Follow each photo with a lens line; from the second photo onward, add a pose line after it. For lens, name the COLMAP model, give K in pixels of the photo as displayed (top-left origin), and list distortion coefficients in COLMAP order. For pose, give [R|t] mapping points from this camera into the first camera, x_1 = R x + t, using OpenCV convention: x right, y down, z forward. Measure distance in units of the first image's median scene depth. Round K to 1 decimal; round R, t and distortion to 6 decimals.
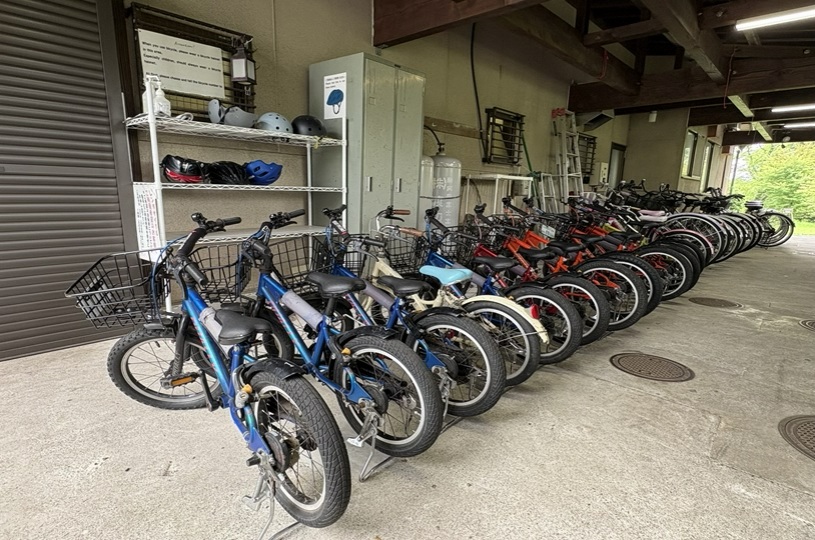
lens RADIAL K [[442.8, 0, 408.1], [0, 442.8, 278.2], [0, 0, 1]] dist [0.002960, 0.001331]
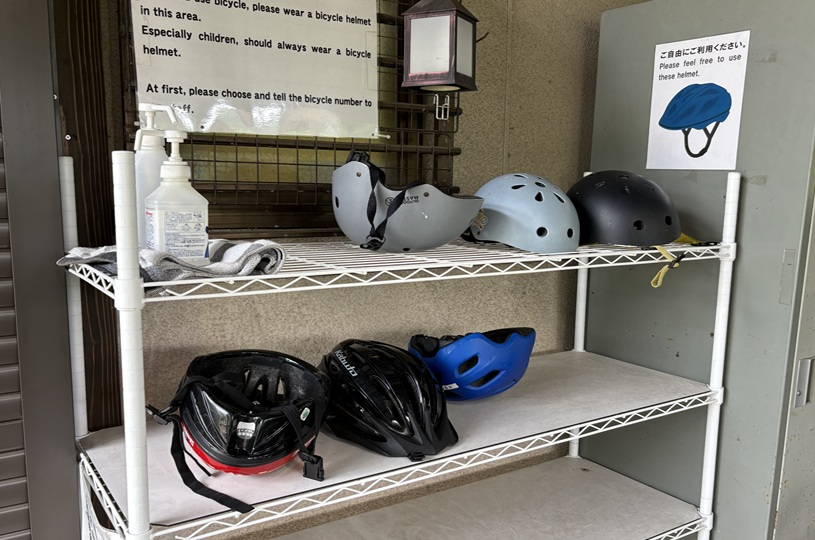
lens RADIAL K [[705.2, 0, 407.5], [0, 705.2, 270.0], [0, 0, 1]] dist [0.001484, 0.002409]
pose [[0.967910, 0.027837, -0.249752, -0.260350], [-0.045631, 0.996793, -0.065740, -0.275384], [0.247121, 0.075027, 0.966076, 0.517459]]
